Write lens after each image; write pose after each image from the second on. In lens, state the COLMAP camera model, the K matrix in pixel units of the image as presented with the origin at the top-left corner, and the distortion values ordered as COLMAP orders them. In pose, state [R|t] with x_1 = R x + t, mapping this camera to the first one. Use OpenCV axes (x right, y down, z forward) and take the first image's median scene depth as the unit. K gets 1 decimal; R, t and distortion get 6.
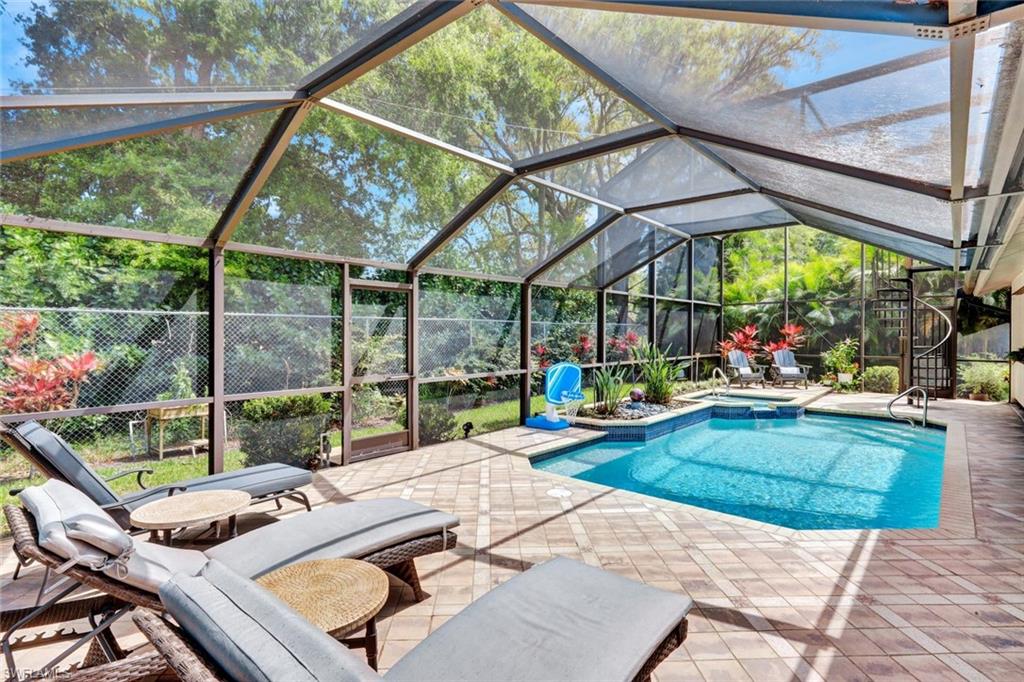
lens RADIAL K [[493.5, 0, 517.5], [0, 493.5, 337.6], [0, 0, 1]] dist [0.000386, 0.001094]
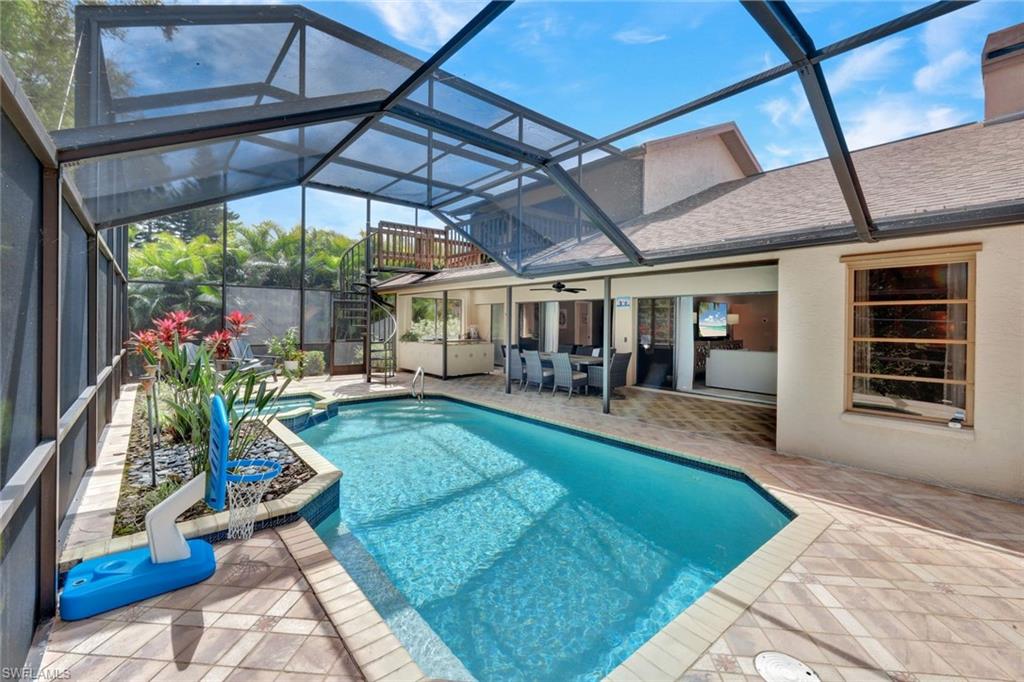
lens RADIAL K [[421.4, 0, 506.8], [0, 421.4, 325.1], [0, 0, 1]] dist [0.001754, 0.001324]
pose [[0.162070, -0.004801, 0.986768, -0.159368], [0.000023, 0.999988, 0.004862, -0.007414], [-0.986779, -0.000765, 0.162068, 0.543526]]
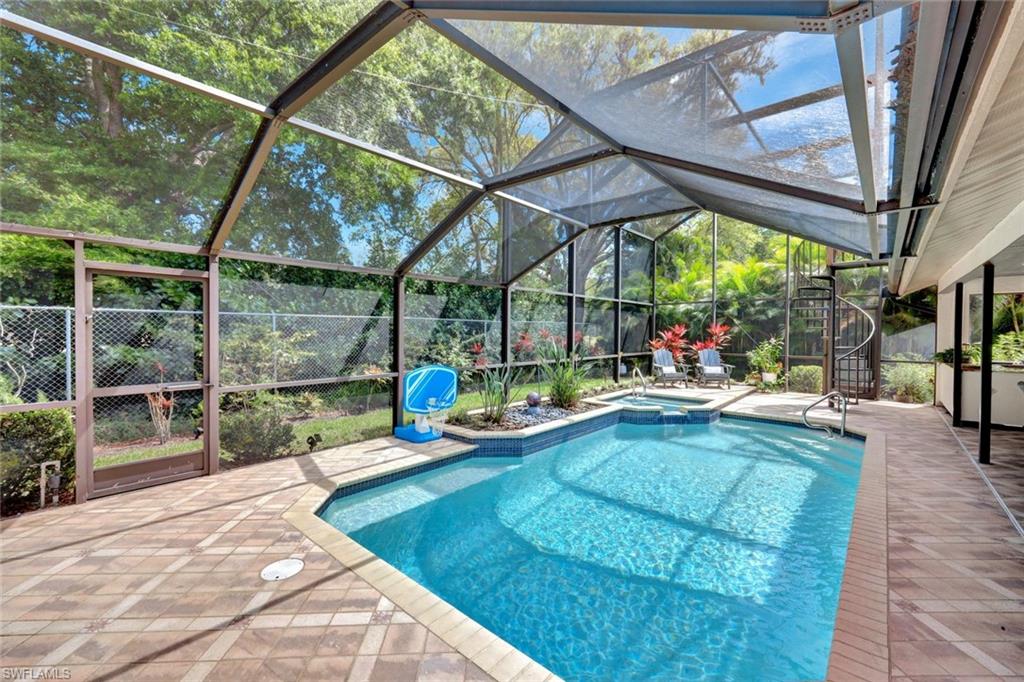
lens RADIAL K [[421.4, 0, 511.8], [0, 421.4, 337.9], [0, 0, 1]] dist [0.001754, 0.001324]
pose [[0.999989, 0.003861, 0.002491, 0.180557], [-0.003881, 0.999961, 0.007935, -0.004046], [-0.002460, -0.007945, 0.999965, 0.191216]]
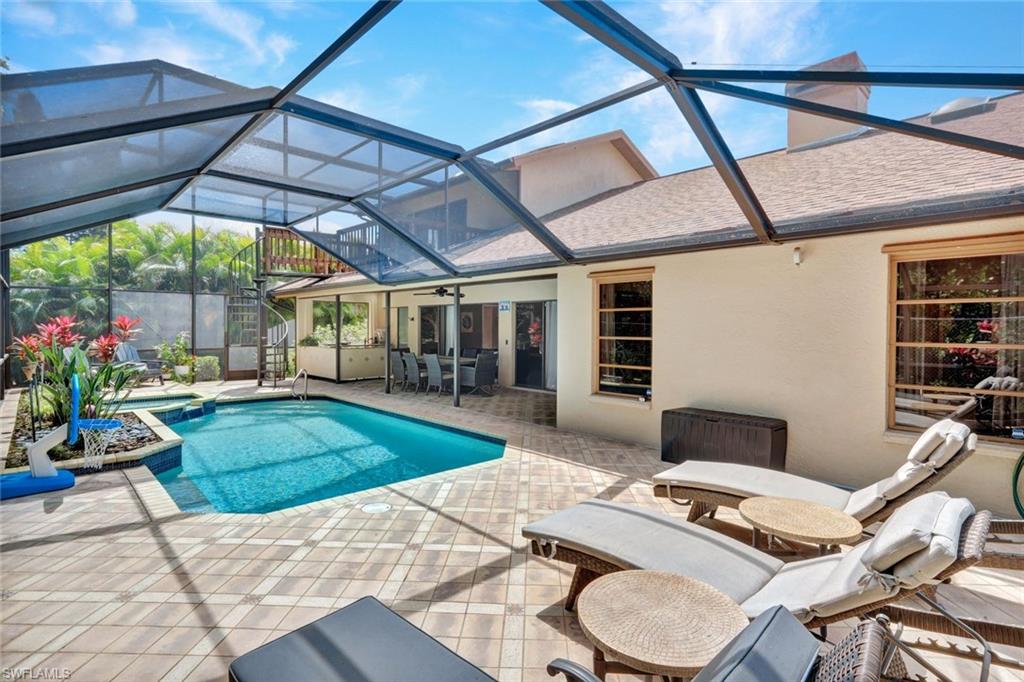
lens RADIAL K [[498.4, 0, 494.4], [0, 498.4, 335.6], [0, 0, 1]] dist [0.001613, 0.001979]
pose [[0.121945, -0.017492, 0.992383, -0.353786], [0.004515, 0.999844, 0.017069, -0.005225], [-0.992527, 0.002399, 0.122005, 0.307914]]
